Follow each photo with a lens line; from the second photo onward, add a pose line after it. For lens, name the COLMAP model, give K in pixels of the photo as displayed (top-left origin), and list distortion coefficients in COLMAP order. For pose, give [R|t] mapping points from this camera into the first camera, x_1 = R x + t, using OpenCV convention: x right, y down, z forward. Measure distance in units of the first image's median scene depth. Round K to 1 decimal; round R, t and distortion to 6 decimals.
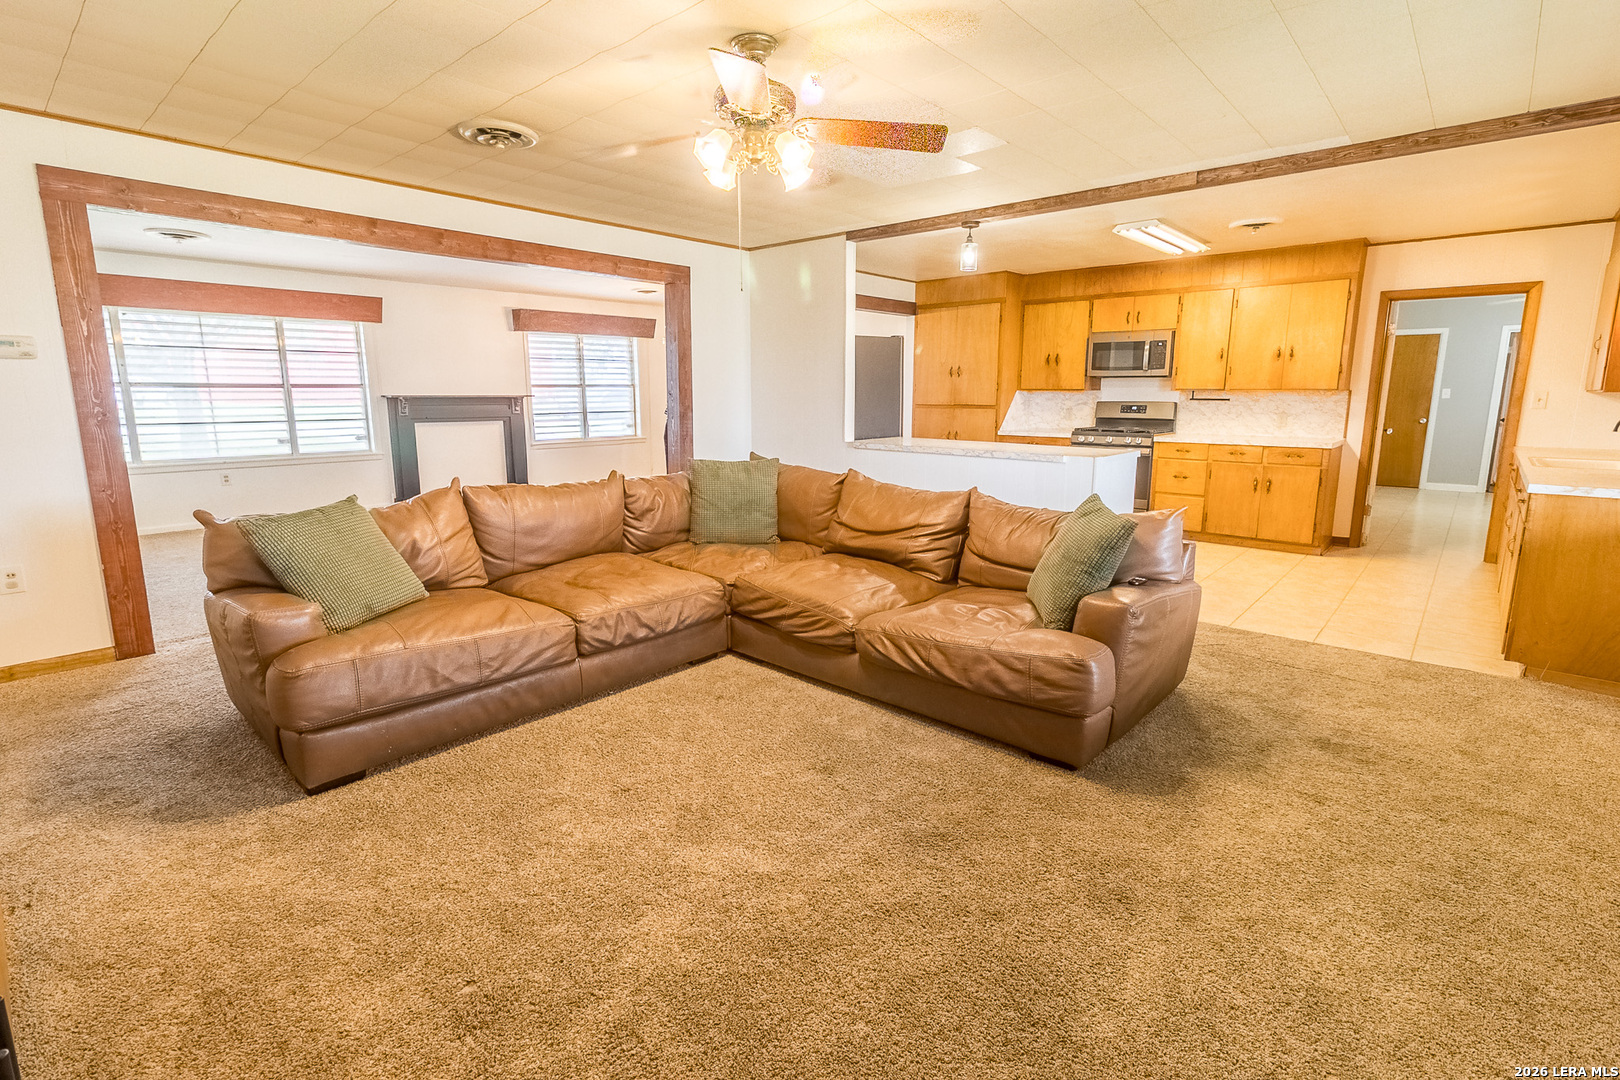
lens RADIAL K [[757.2, 0, 815.6], [0, 757.2, 522.0], [0, 0, 1]] dist [-0.002498, 0.002762]
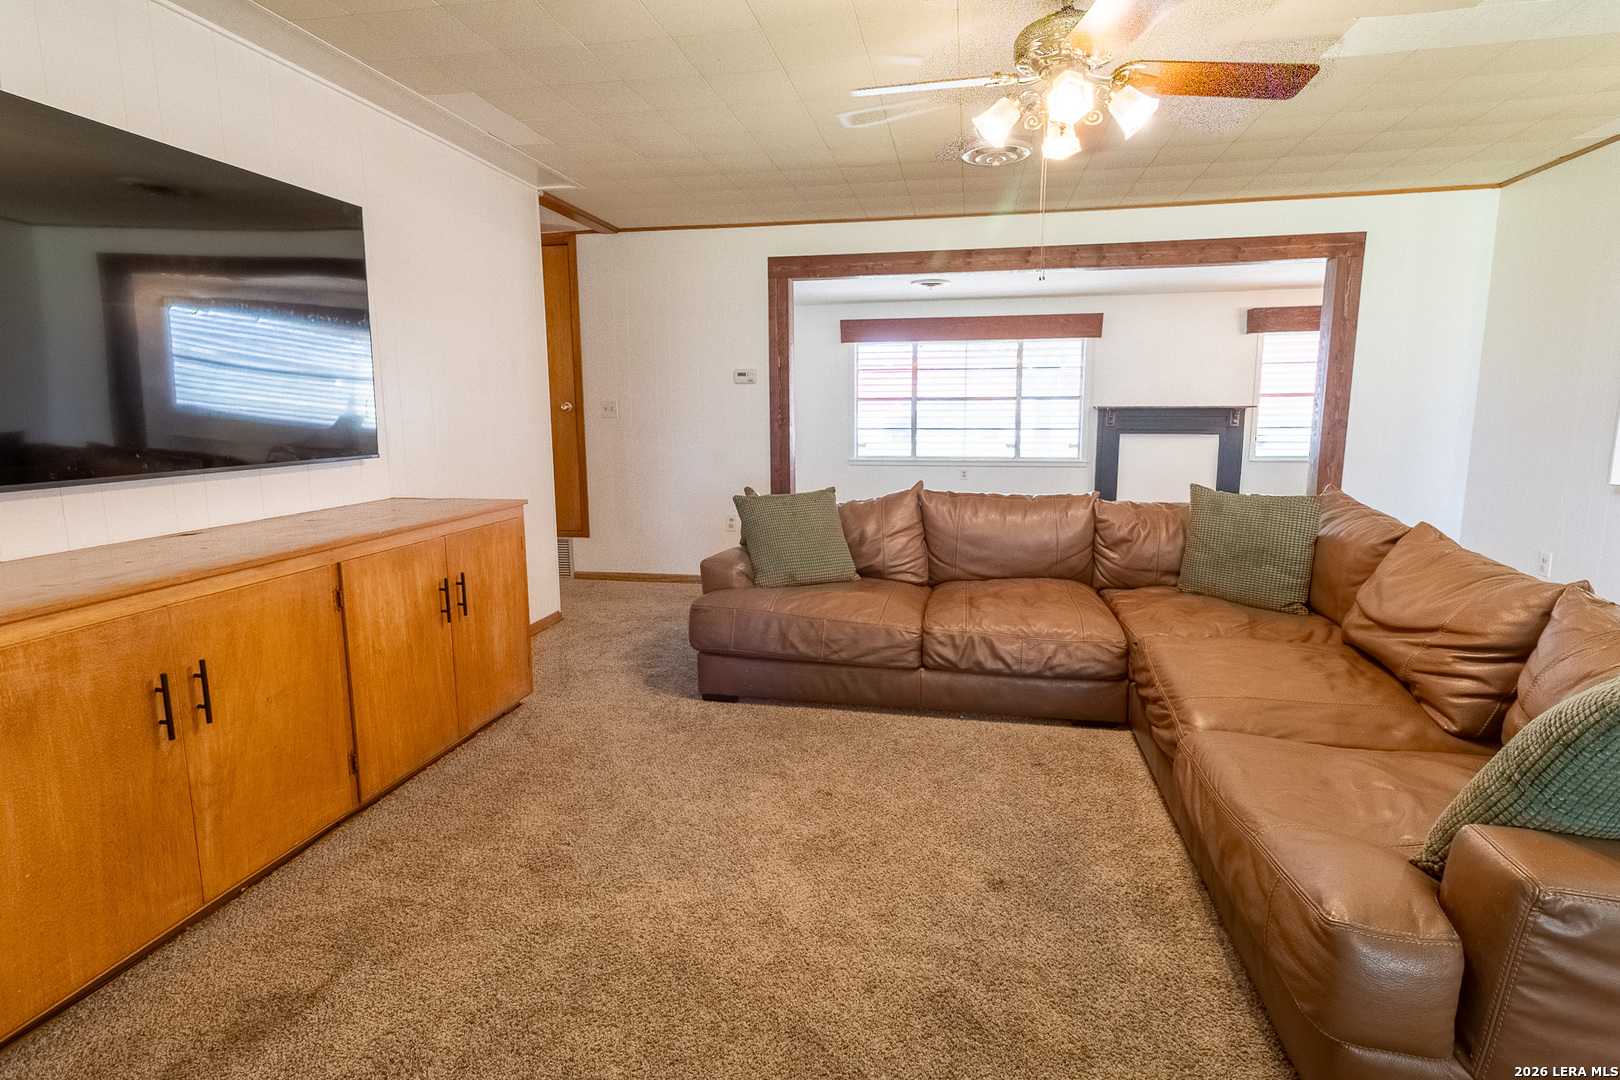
lens RADIAL K [[757.2, 0, 756.7], [0, 757.2, 523.6], [0, 0, 1]] dist [-0.002498, 0.002762]
pose [[0.503712, 0.129300, -0.854141, 0.420532], [-0.140283, 0.987855, 0.066813, -0.046804], [0.852406, 0.086167, 0.515732, 0.292490]]
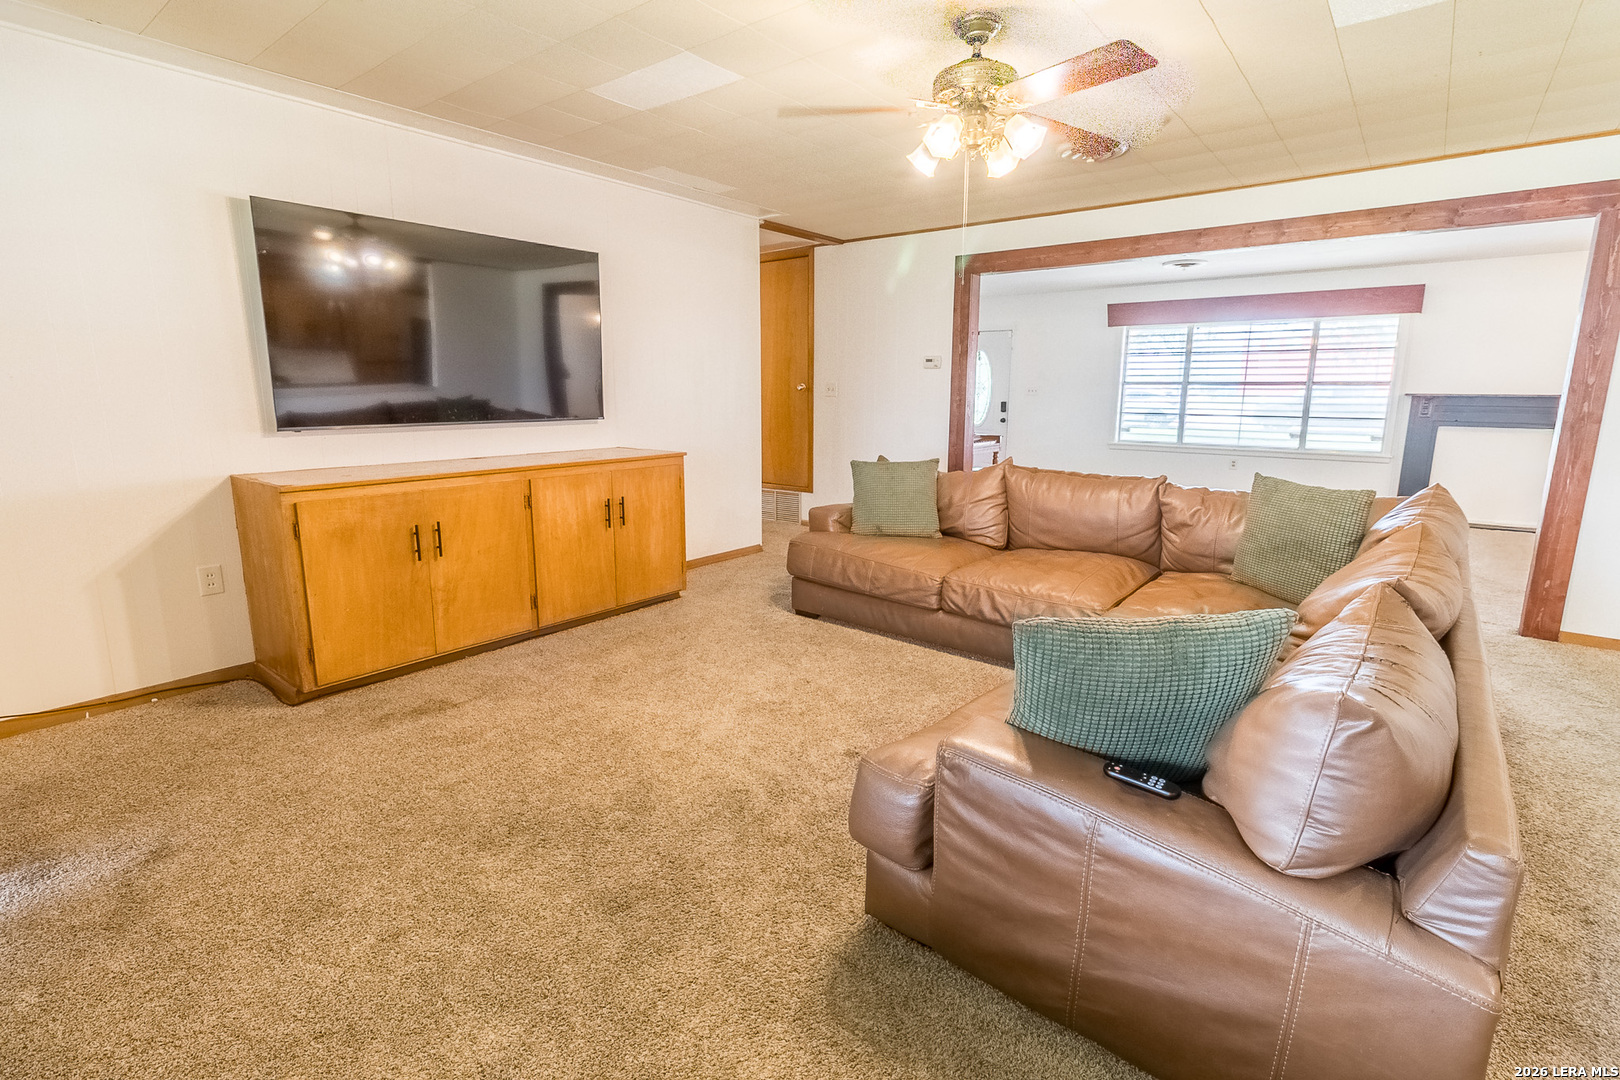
lens RADIAL K [[757.2, 0, 864.1], [0, 757.2, 535.6], [0, 0, 1]] dist [-0.002498, 0.002762]
pose [[0.056993, 0.191179, -0.979899, 0.861446], [-0.174248, 0.968335, 0.178788, -0.132709], [0.983051, 0.160555, 0.088501, 0.792957]]
